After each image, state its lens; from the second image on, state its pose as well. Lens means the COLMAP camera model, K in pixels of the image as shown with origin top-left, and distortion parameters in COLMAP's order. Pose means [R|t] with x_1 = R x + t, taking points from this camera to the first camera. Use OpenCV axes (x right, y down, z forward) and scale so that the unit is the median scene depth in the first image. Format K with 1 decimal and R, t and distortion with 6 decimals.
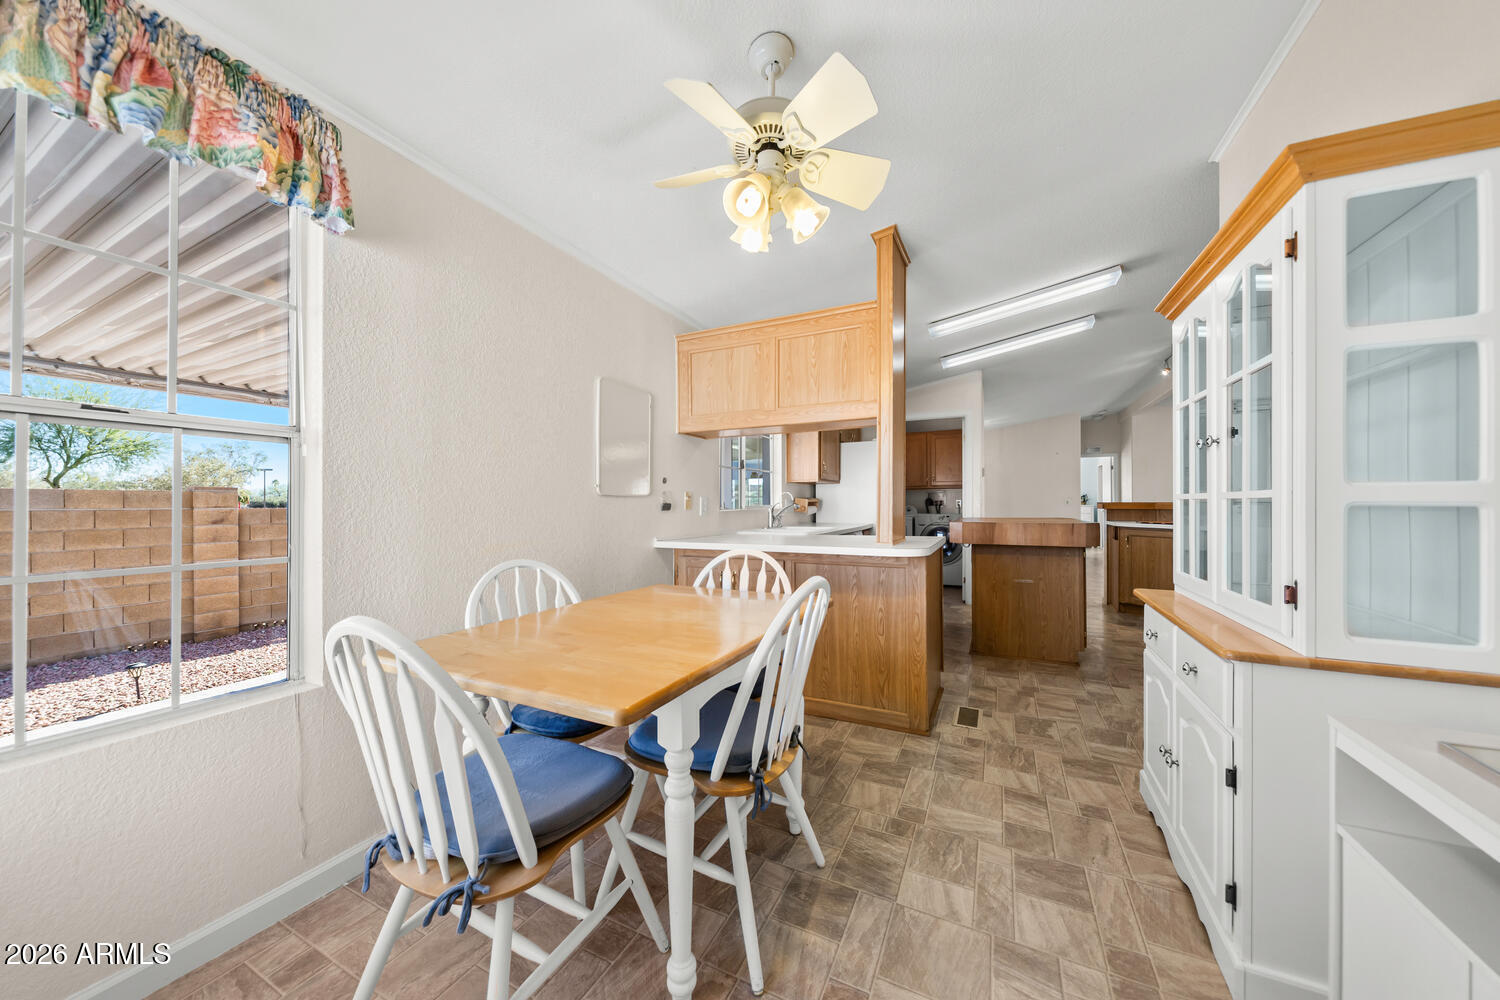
lens RADIAL K [[504.7, 0, 748.5], [0, 504.7, 502.7], [0, 0, 1]] dist [0.000320, -0.001581]
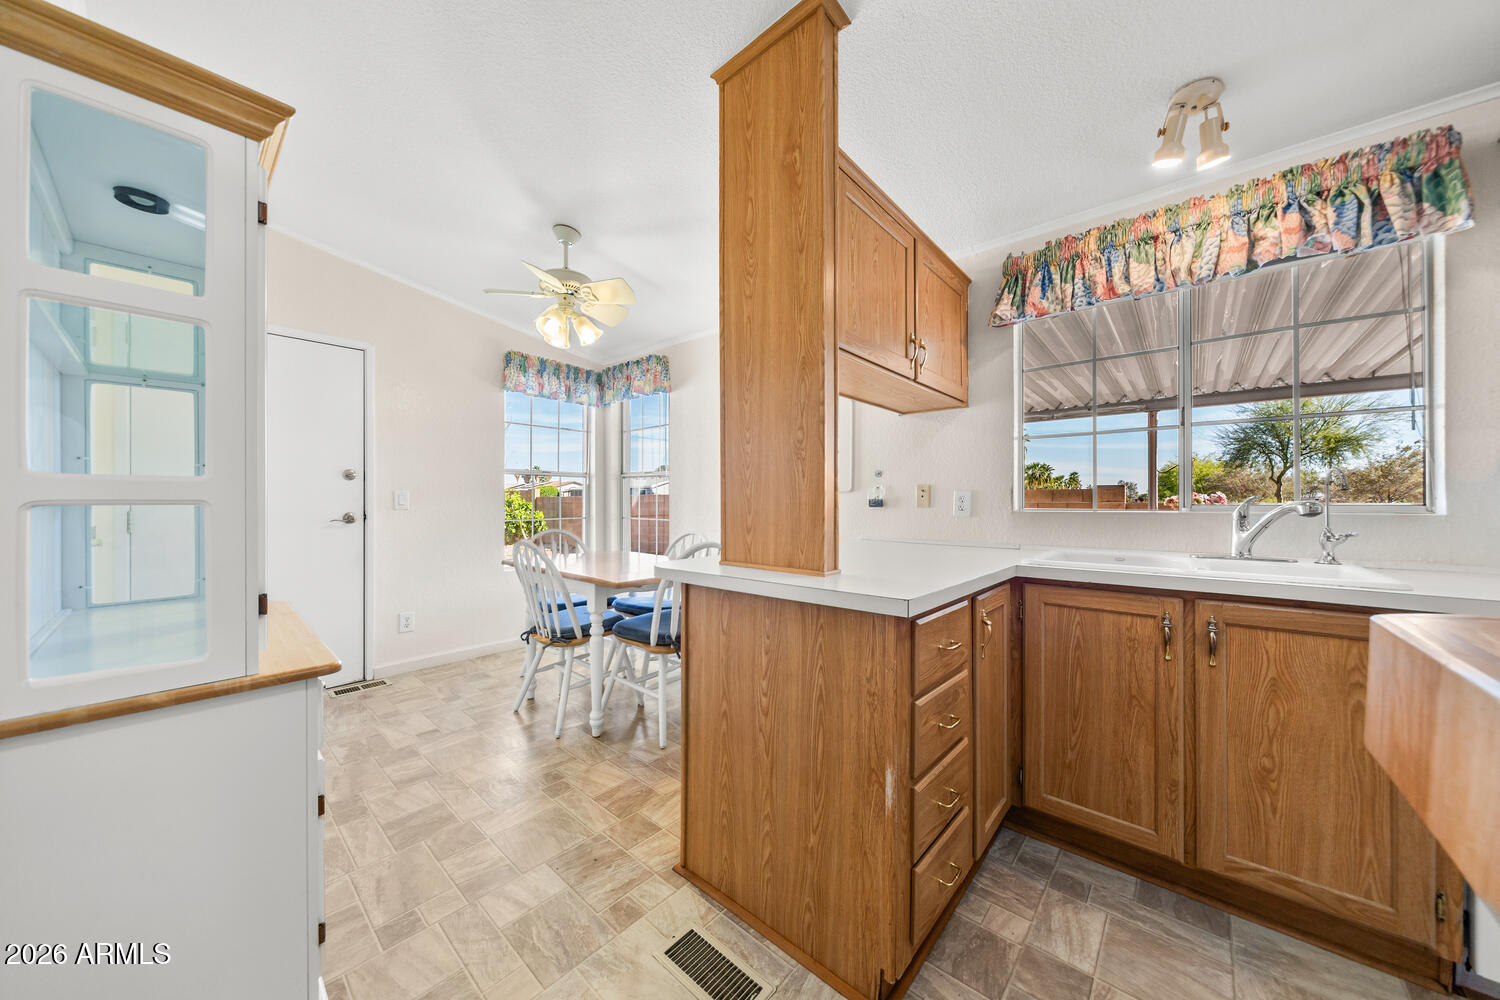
lens RADIAL K [[504.7, 0, 748.5], [0, 504.7, 502.7], [0, 0, 1]] dist [0.000320, -0.001581]
pose [[-0.258057, 0.006861, -0.966105, 0.761081], [-0.001573, 0.999970, 0.007521, 0.001155], [0.966128, 0.003460, -0.258039, 1.013846]]
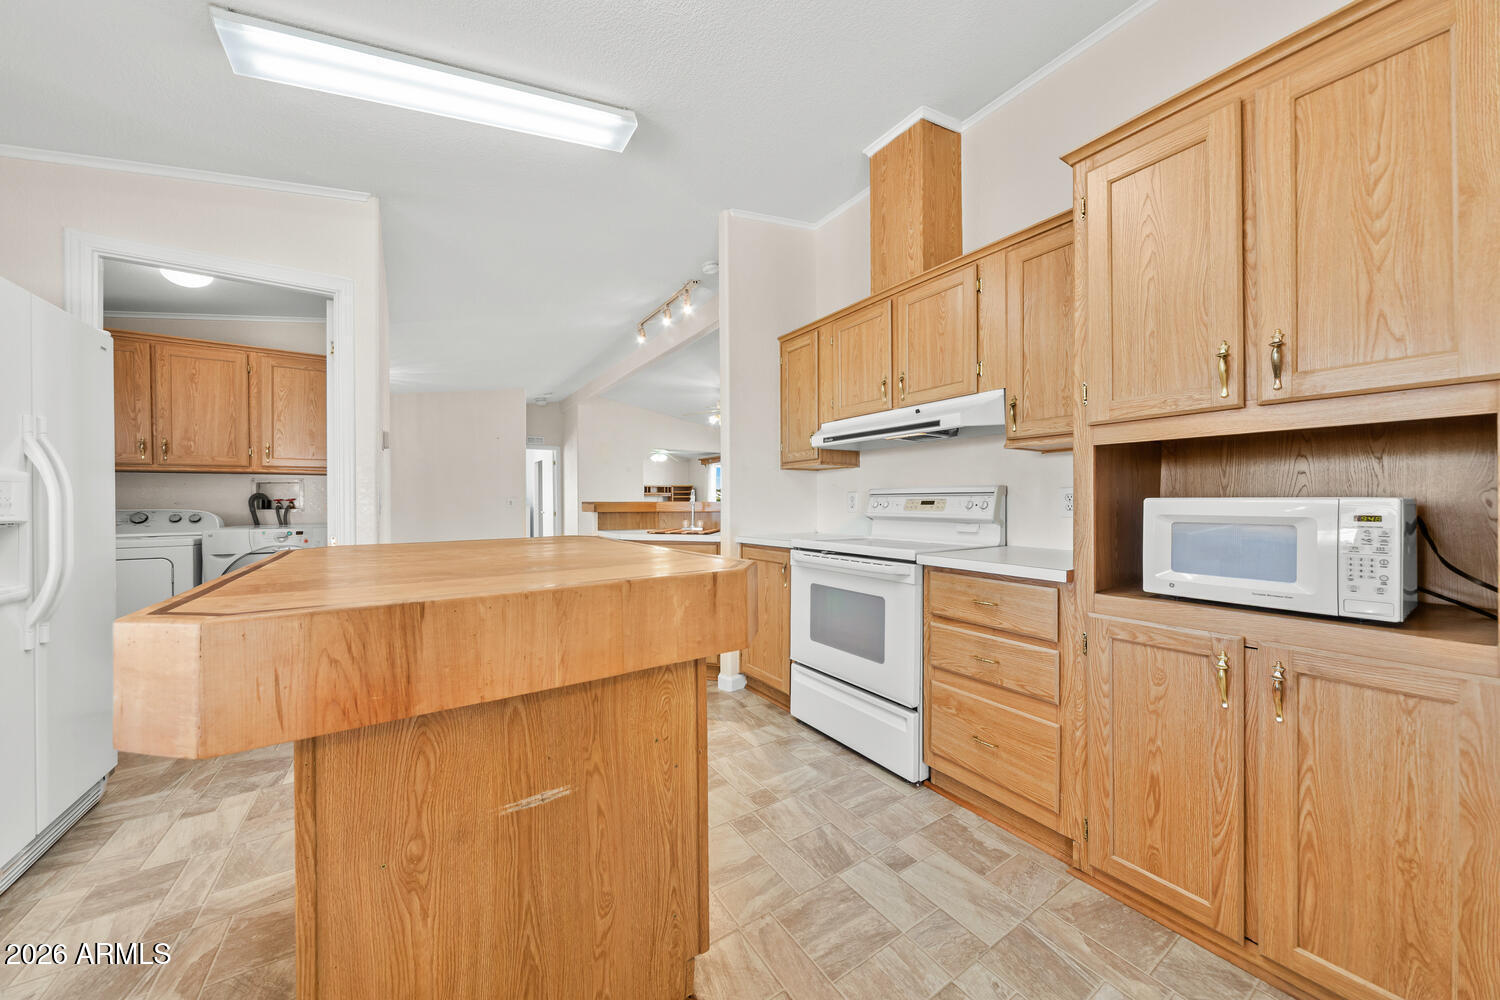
lens RADIAL K [[504.7, 0, 748.5], [0, 504.7, 502.7], [0, 0, 1]] dist [0.000320, -0.001581]
pose [[0.502086, -0.003055, 0.864812, 0.453013], [0.004415, 0.999990, 0.000969, 0.001607], [-0.864806, 0.003331, 0.502094, 0.932596]]
